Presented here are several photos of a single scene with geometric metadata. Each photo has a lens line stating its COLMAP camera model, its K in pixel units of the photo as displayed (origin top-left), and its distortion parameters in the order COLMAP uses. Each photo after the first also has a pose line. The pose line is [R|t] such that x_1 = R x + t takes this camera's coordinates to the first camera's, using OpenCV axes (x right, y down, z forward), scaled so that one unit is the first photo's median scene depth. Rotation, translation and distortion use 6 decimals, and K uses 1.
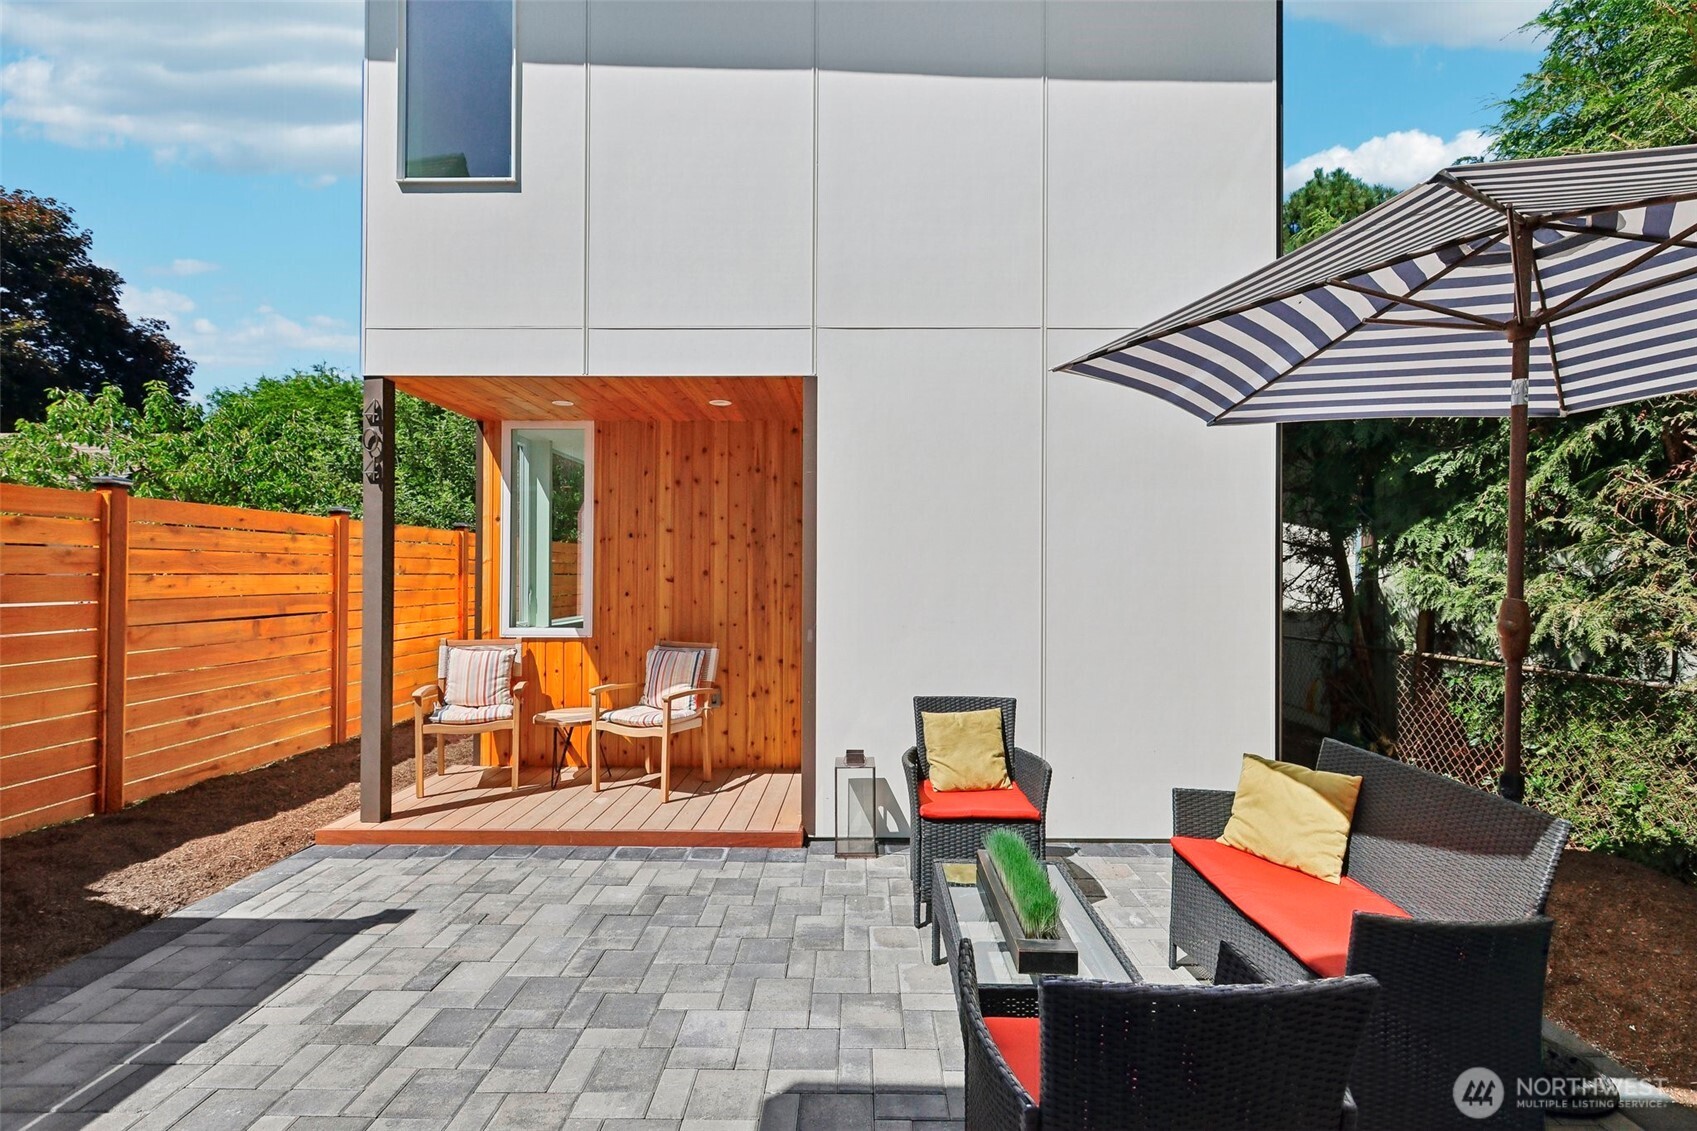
lens RADIAL K [[762.6, 0, 848.7], [0, 762.6, 573.1], [0, 0, 1]] dist [0.001847, 0.001563]
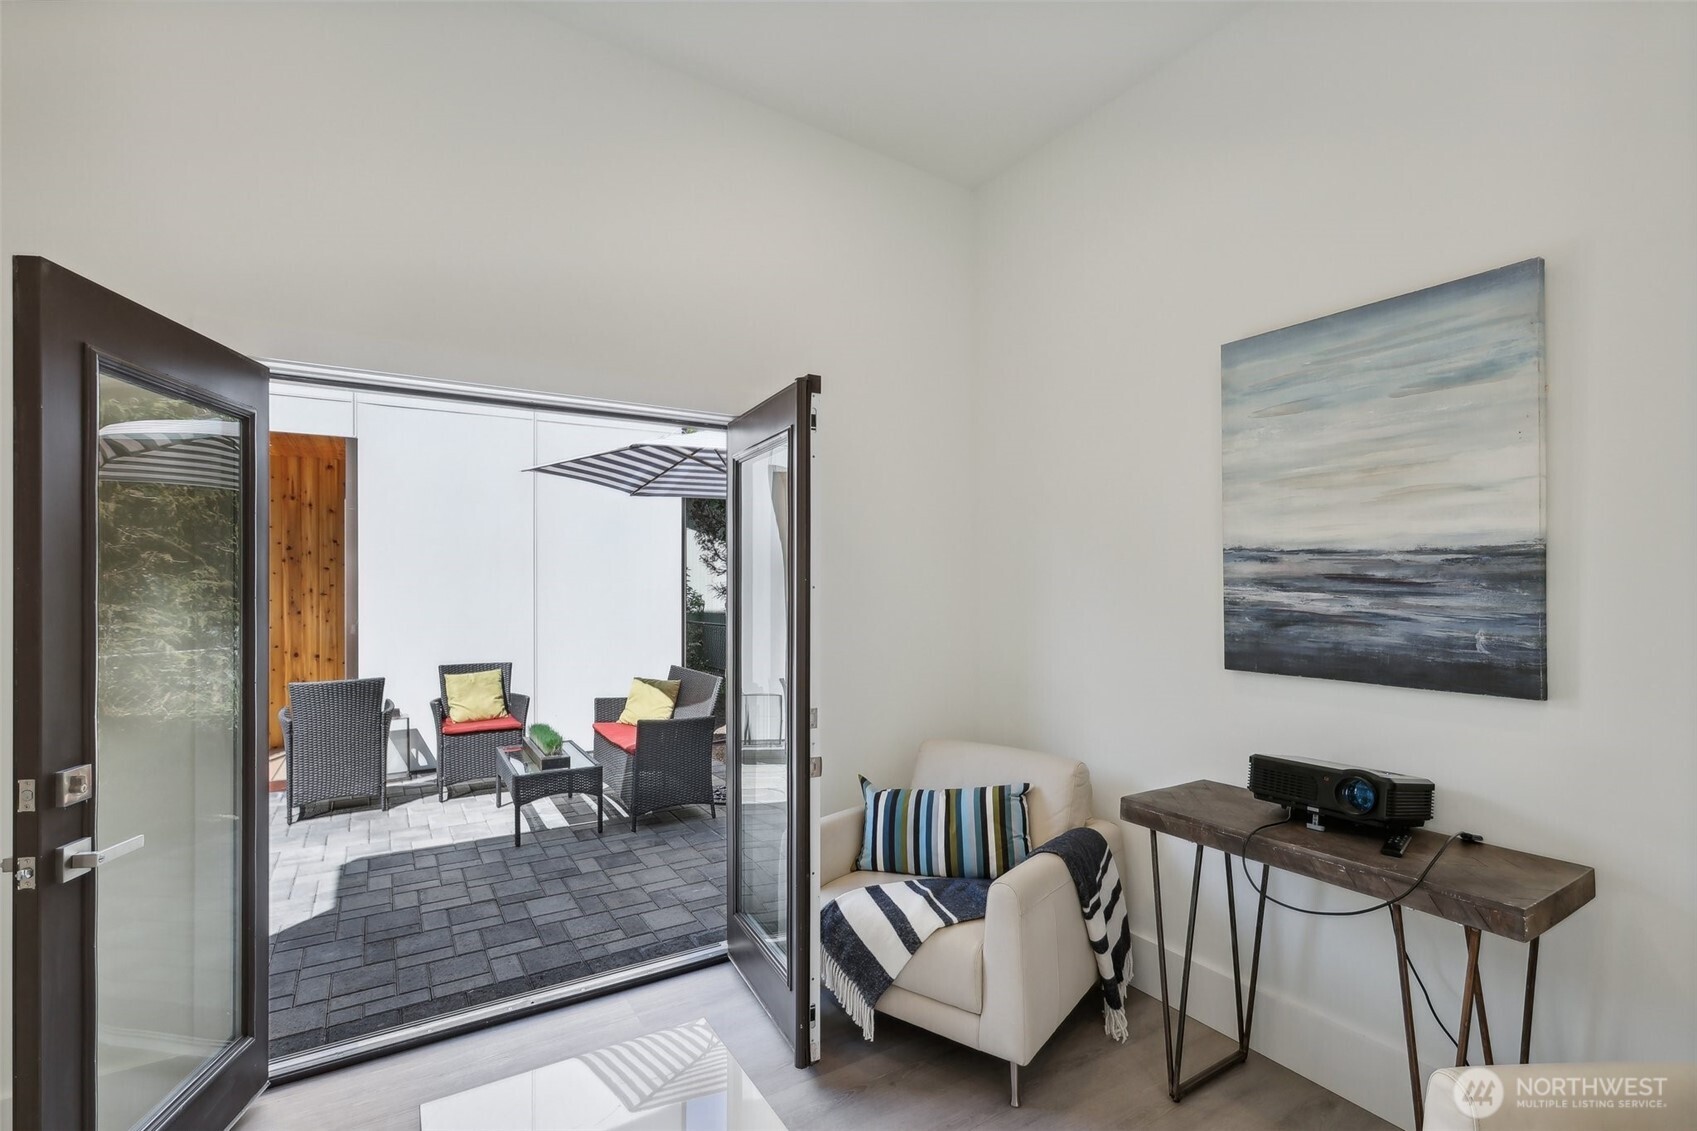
lens RADIAL K [[781.3, 0, 845.5], [0, 781.3, 568.5], [0, 0, 1]] dist [0.001537, 0.000918]
pose [[0.850183, -0.006341, 0.526450, -0.035033], [0.013396, 0.999864, -0.009589, -0.000778], [-0.526318, 0.015205, 0.850152, -0.608450]]
